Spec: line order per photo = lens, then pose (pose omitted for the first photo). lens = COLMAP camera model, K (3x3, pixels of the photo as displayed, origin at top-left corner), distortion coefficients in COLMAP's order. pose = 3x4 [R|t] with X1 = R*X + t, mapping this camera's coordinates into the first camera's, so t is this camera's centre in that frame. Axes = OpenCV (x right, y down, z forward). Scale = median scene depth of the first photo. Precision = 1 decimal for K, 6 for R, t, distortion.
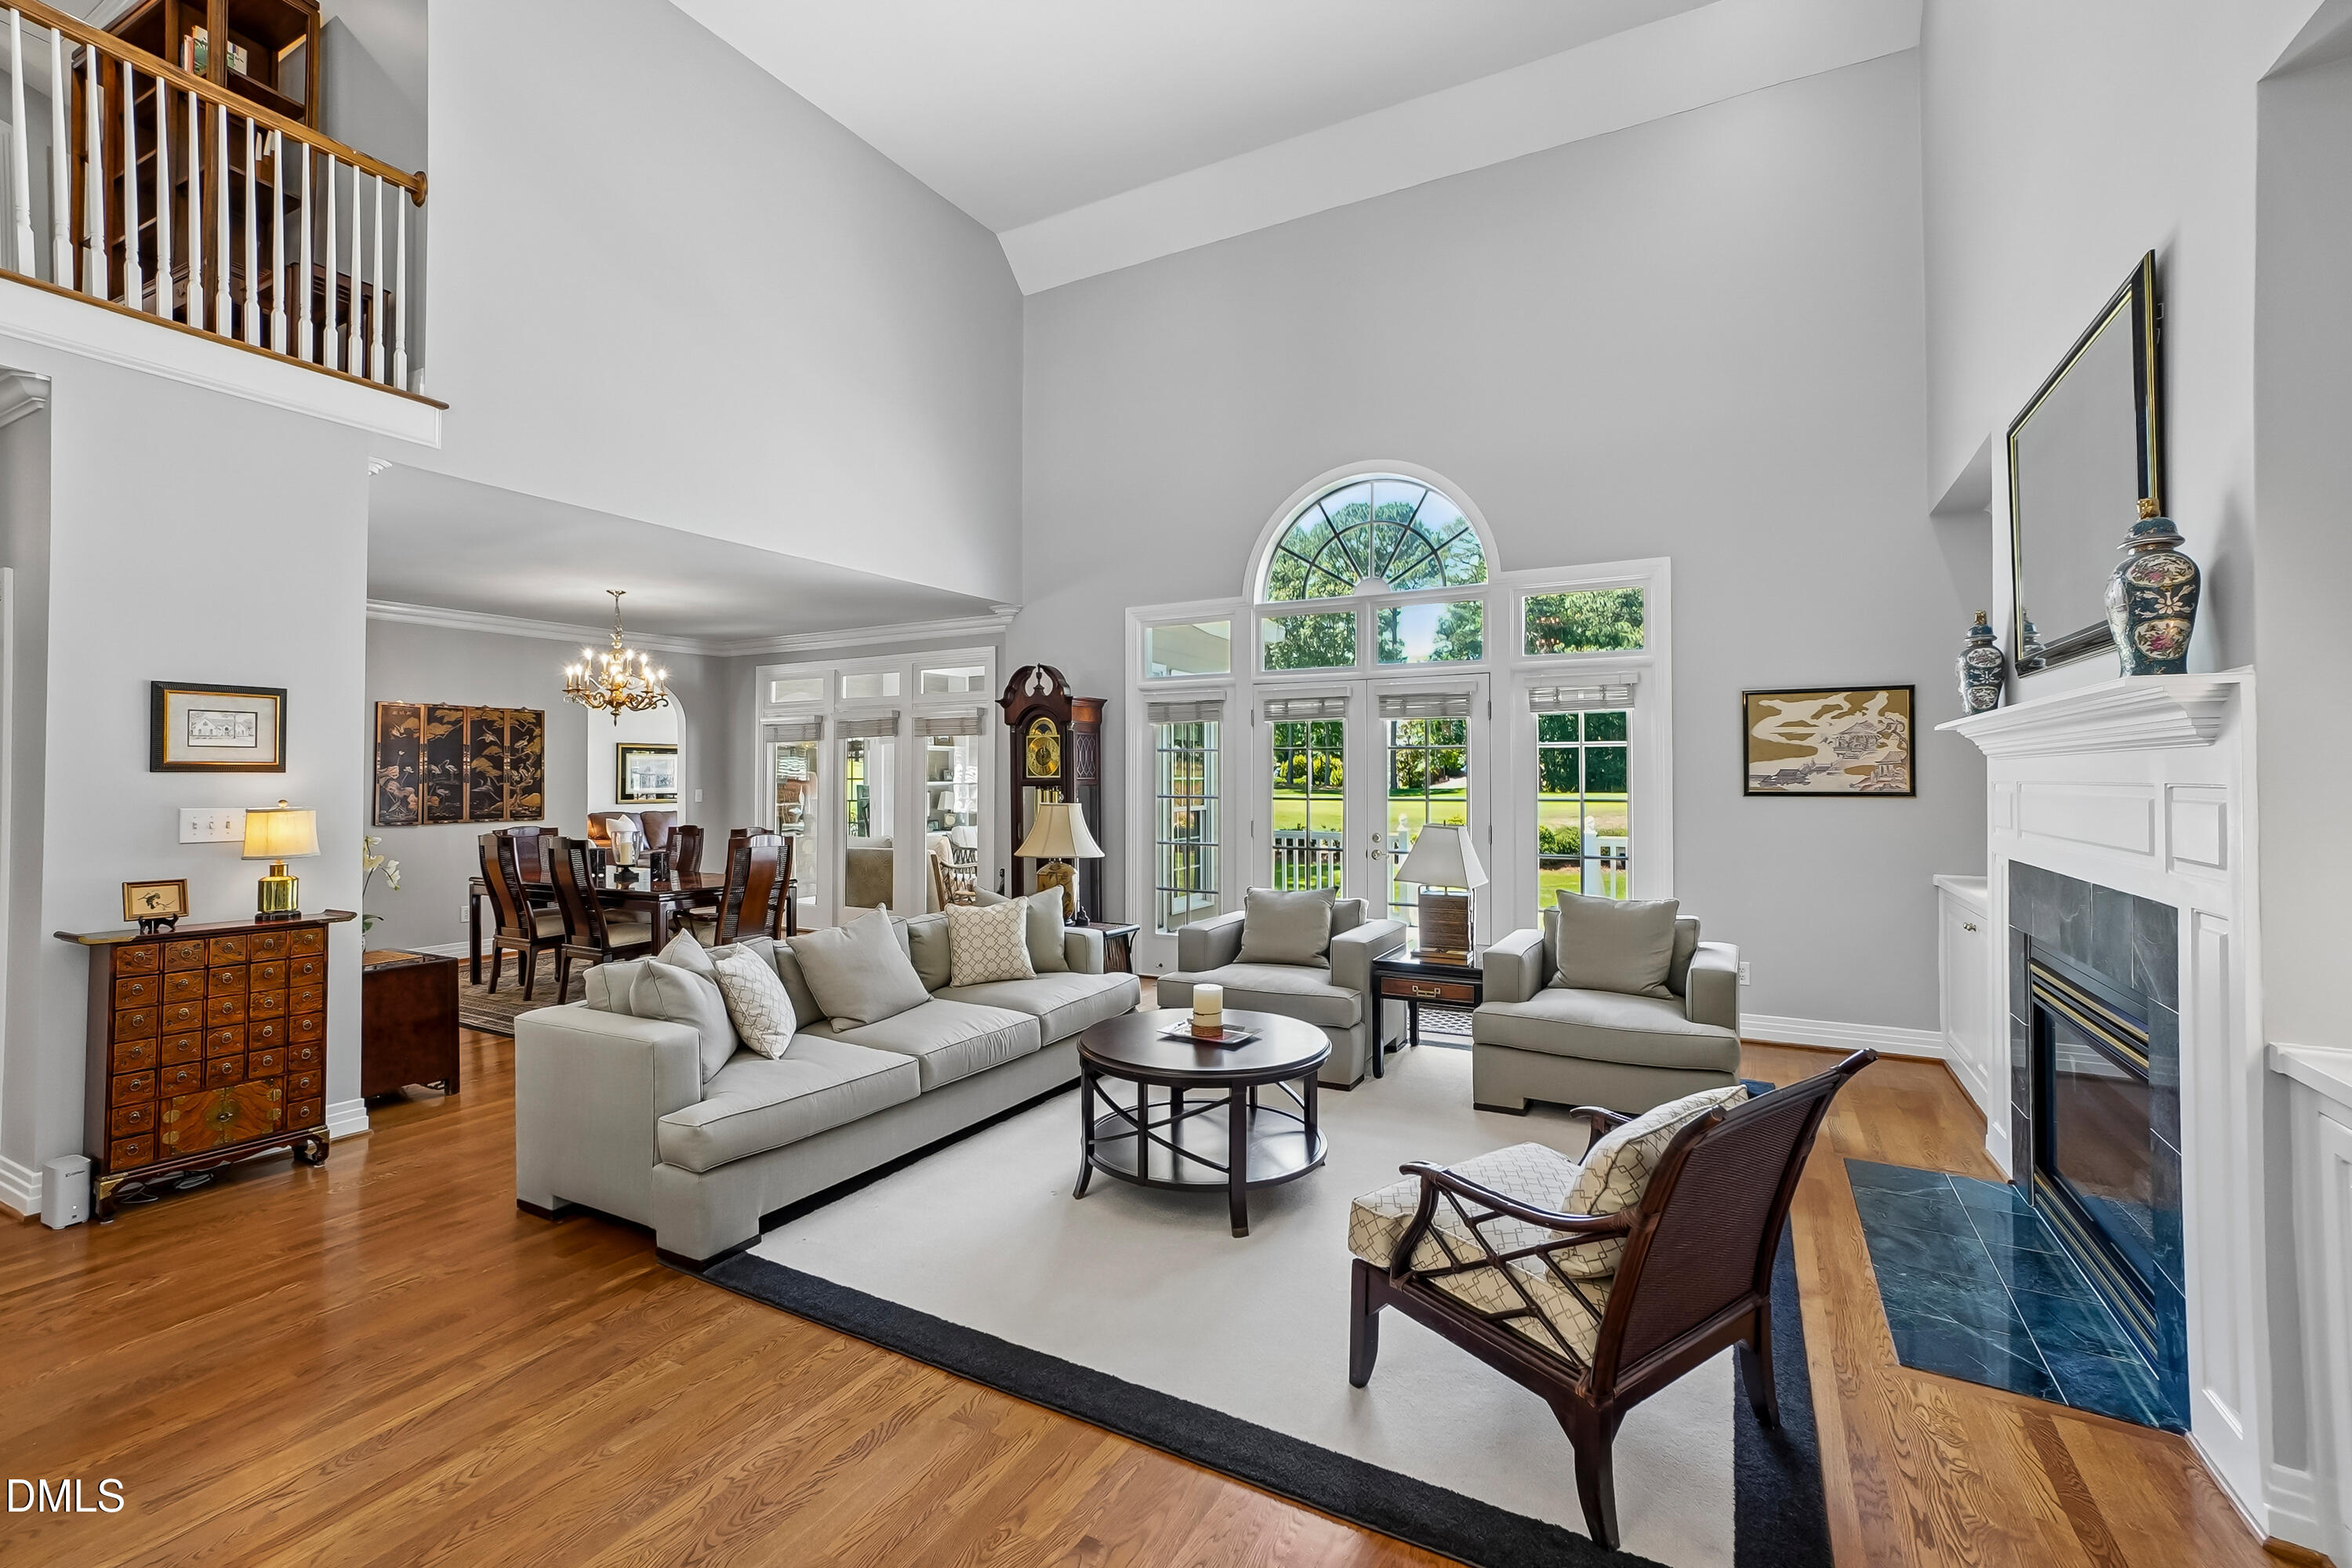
lens RADIAL K [[1043.2, 0, 1159.3], [0, 1043.2, 755.3], [0, 0, 1]] dist [-0.010476, 0.000435]
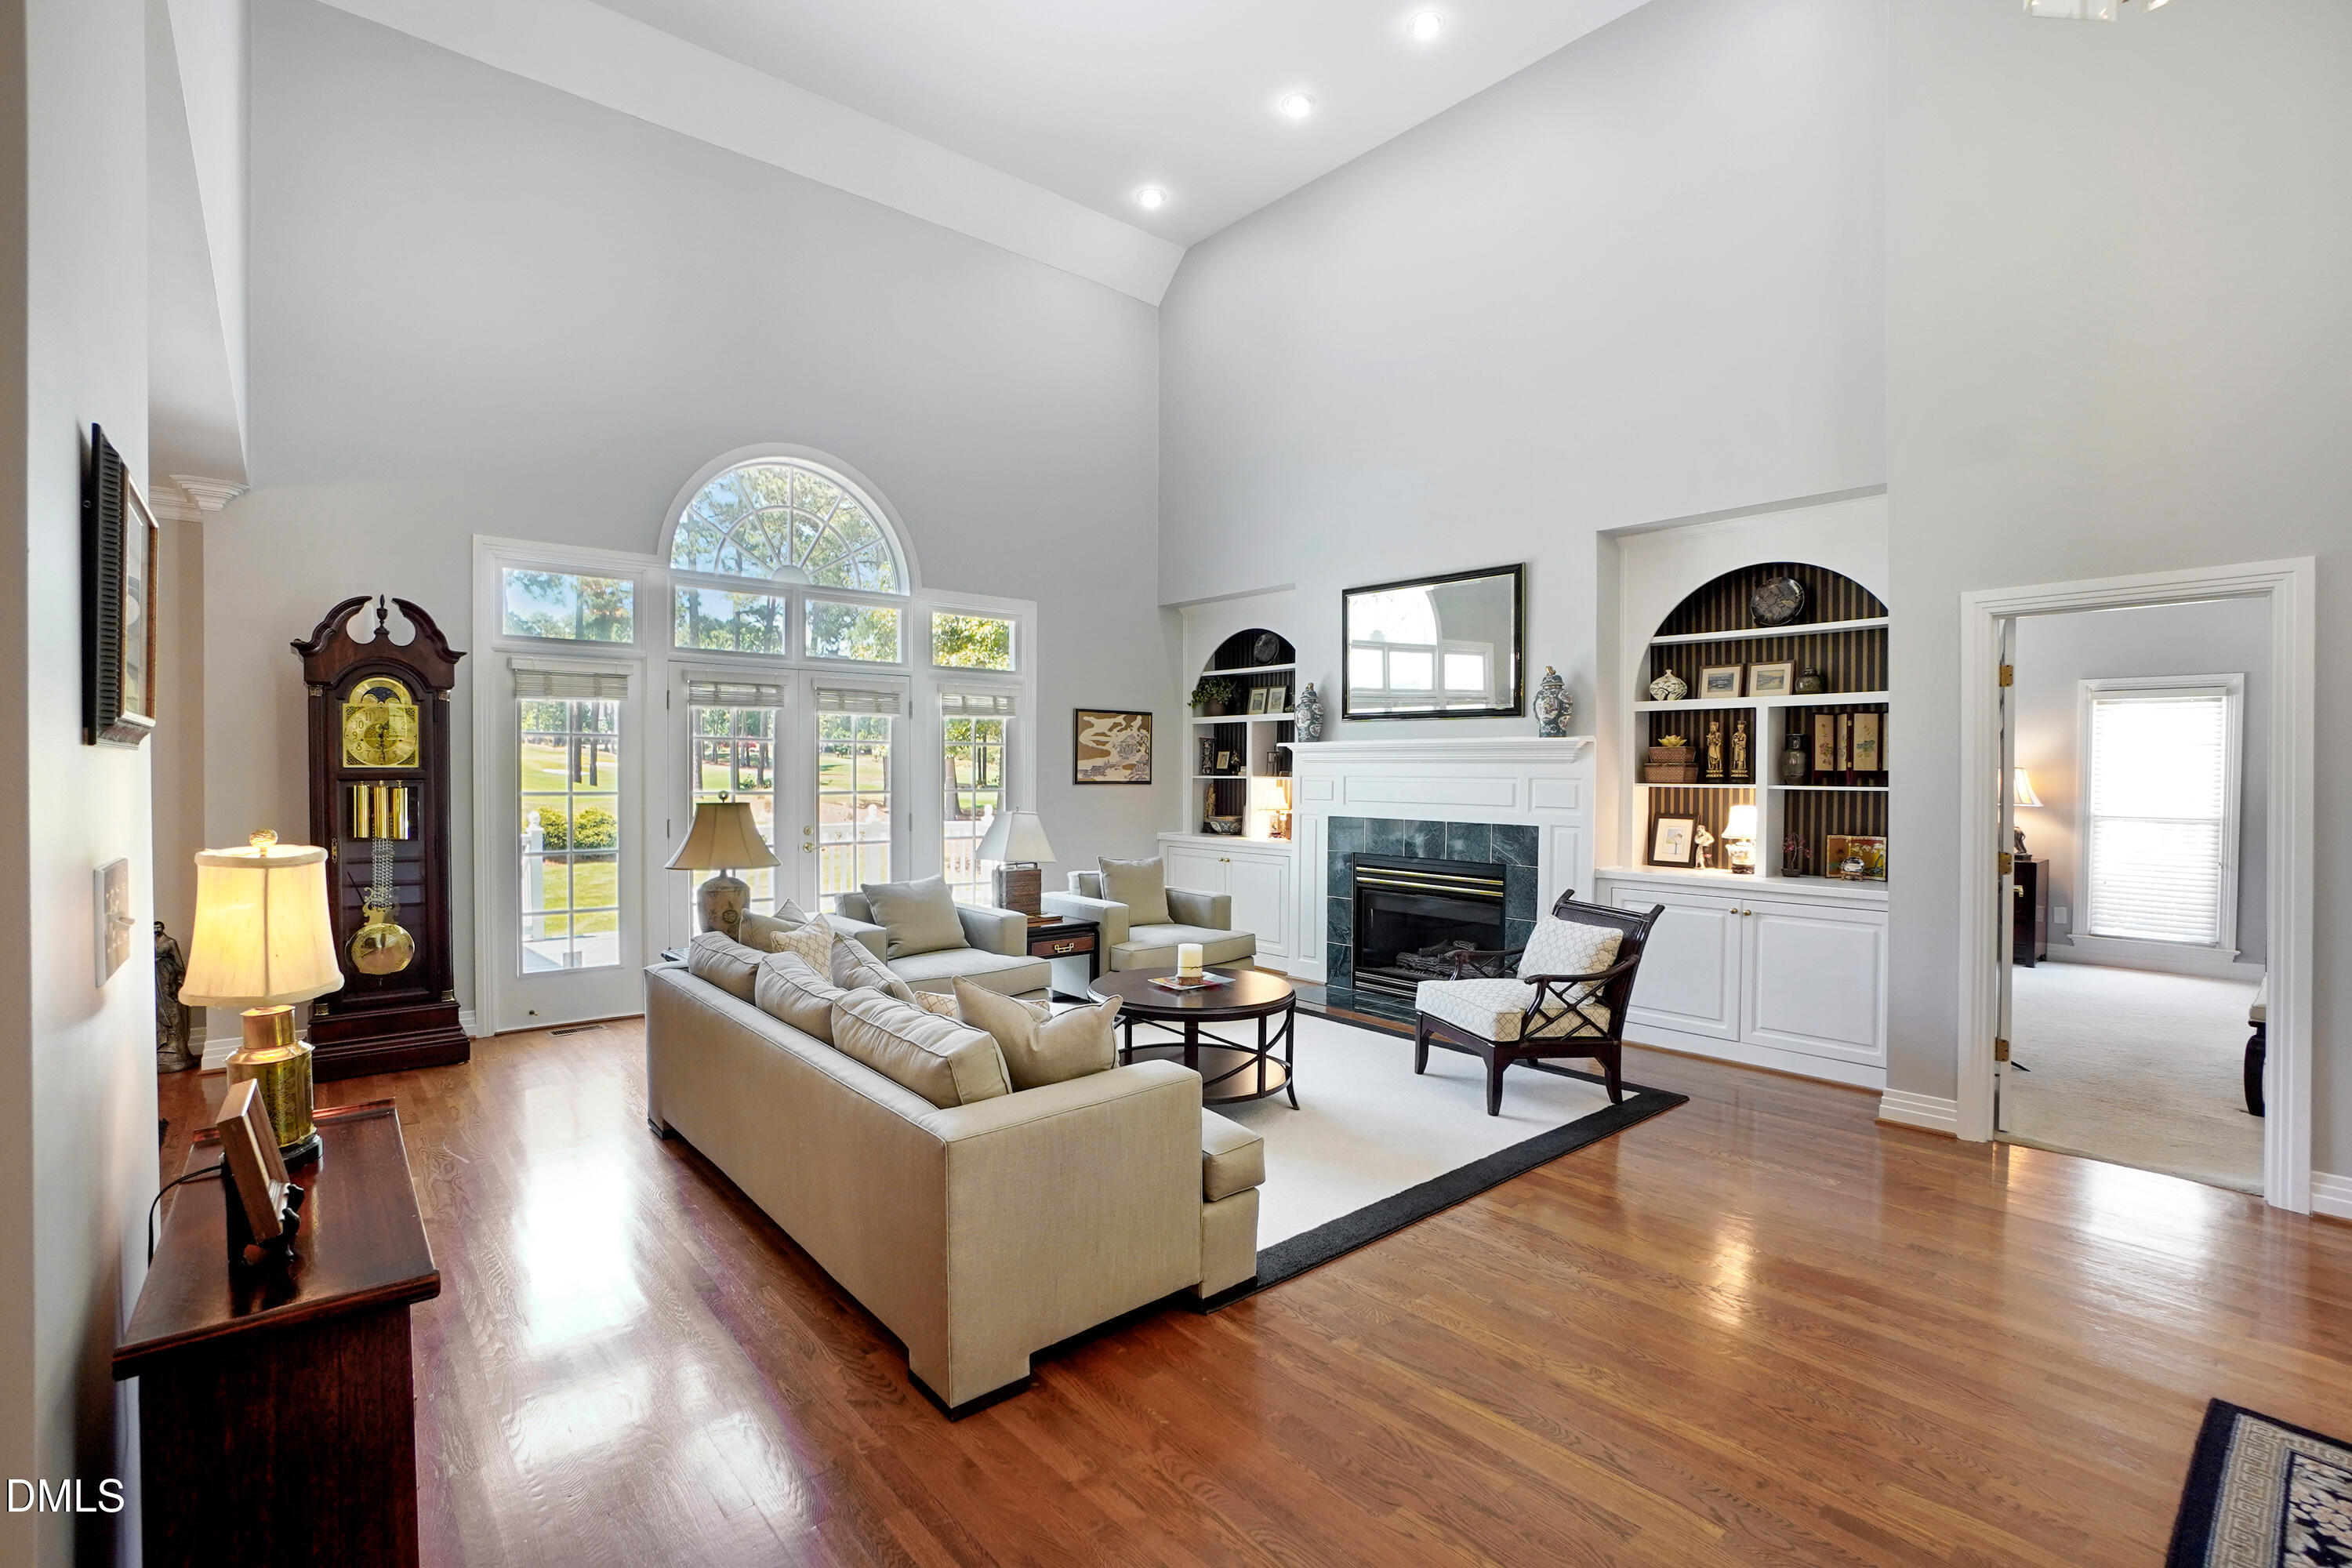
lens RADIAL K [[1076.0, 0, 1151.9], [0, 1076.0, 783.3], [0, 0, 1]] dist [-0.049797, 0.000028]
pose [[0.345243, -0.007932, 0.938480, -0.611326], [-0.025407, 0.999519, 0.017794, 0.007465], [-0.938169, -0.029987, 0.344875, 0.334252]]
